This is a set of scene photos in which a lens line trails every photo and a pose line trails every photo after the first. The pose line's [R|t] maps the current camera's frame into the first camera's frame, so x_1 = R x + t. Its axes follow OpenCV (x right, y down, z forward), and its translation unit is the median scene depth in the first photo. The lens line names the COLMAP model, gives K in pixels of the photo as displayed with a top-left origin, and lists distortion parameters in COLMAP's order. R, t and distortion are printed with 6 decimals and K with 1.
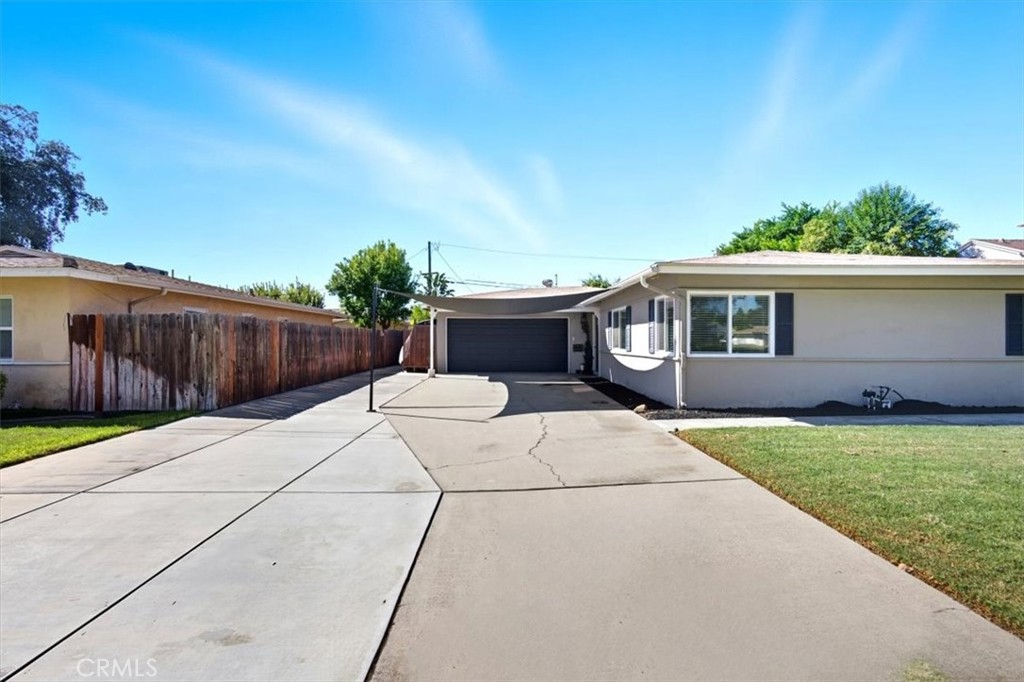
lens RADIAL K [[452.8, 0, 519.4], [0, 452.8, 345.0], [0, 0, 1]] dist [-0.009217, 0.004129]
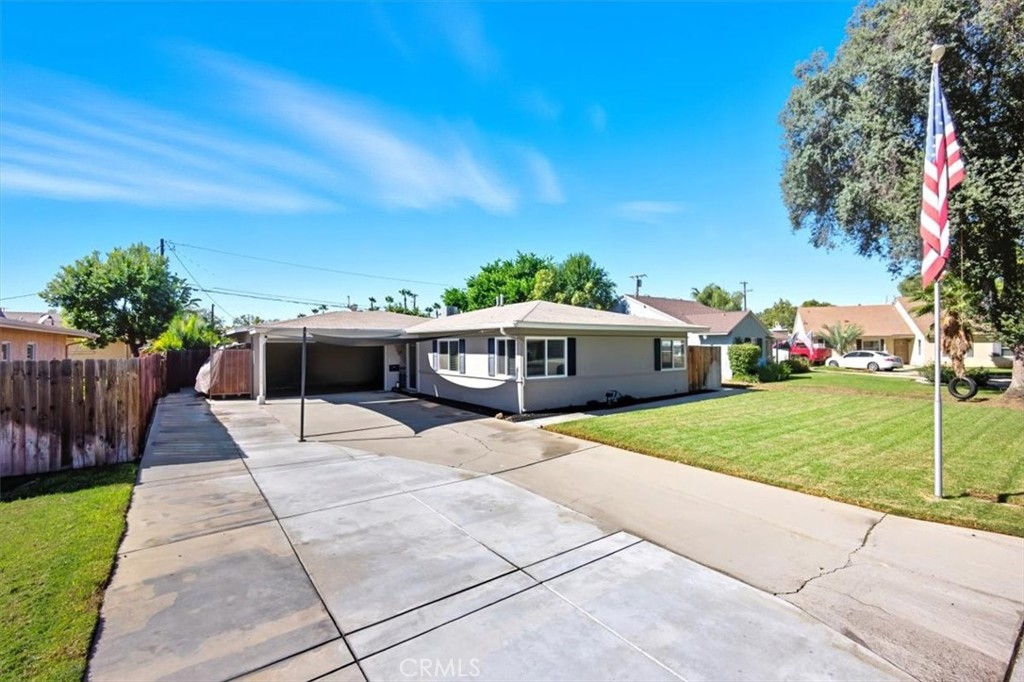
lens RADIAL K [[452.8, 0, 534.6], [0, 452.8, 342.8], [0, 0, 1]] dist [-0.009217, 0.004129]
pose [[0.794290, 0.000615, 0.607539, -0.353260], [0.007282, 0.999918, -0.010533, -0.053285], [-0.607496, 0.012790, 0.794220, -0.161861]]
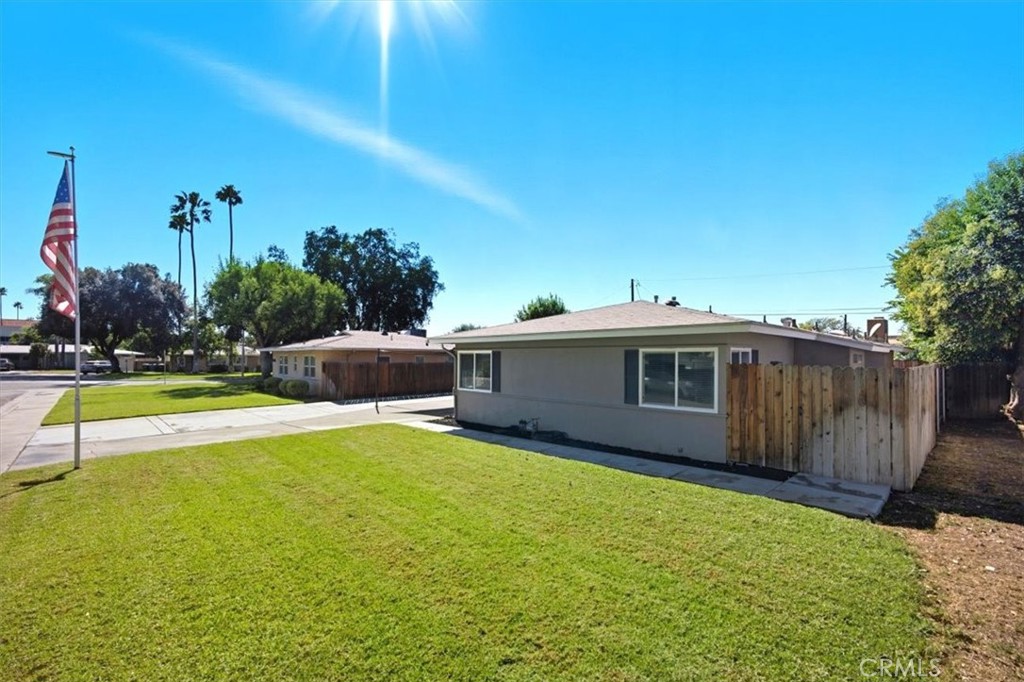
lens RADIAL K [[496.5, 0, 532.7], [0, 496.5, 353.3], [0, 0, 1]] dist [-0.003845, -0.000391]
pose [[0.659959, -0.001402, -0.751301, 1.274092], [-0.009354, 0.999905, -0.010082, -0.061209], [0.751244, 0.013682, 0.659883, -0.015547]]
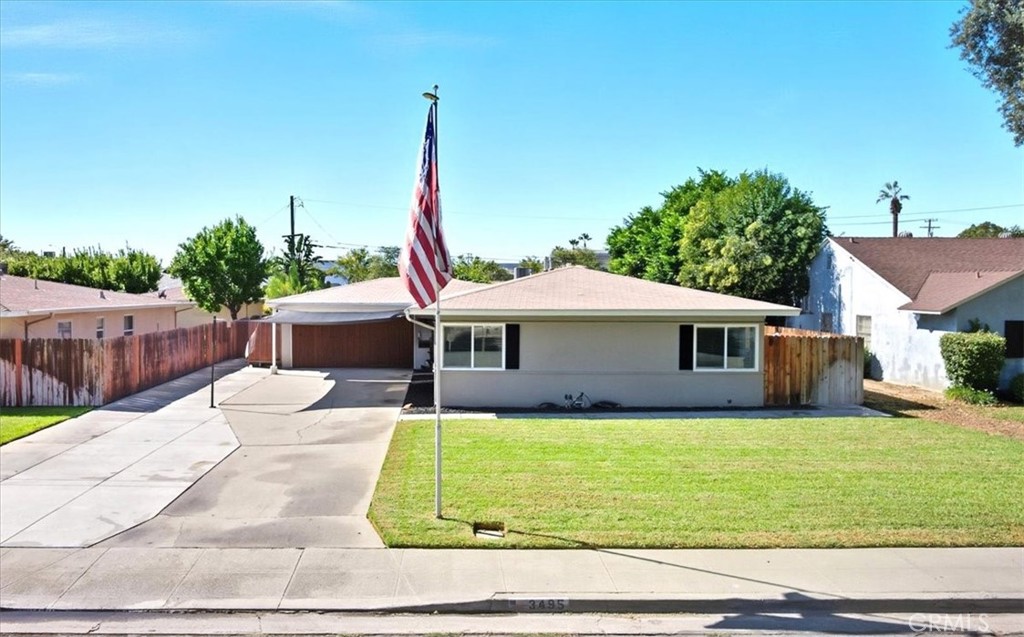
lens RADIAL K [[770.3, 0, 509.6], [0, 770.3, 321.6], [0, 0, 1]] dist [-0.005853, 0.009046]
pose [[0.999342, 0.009836, 0.034924, 0.324578], [-0.011309, 0.999044, 0.042227, -0.147278], [-0.034476, -0.042594, 0.998497, -0.899206]]
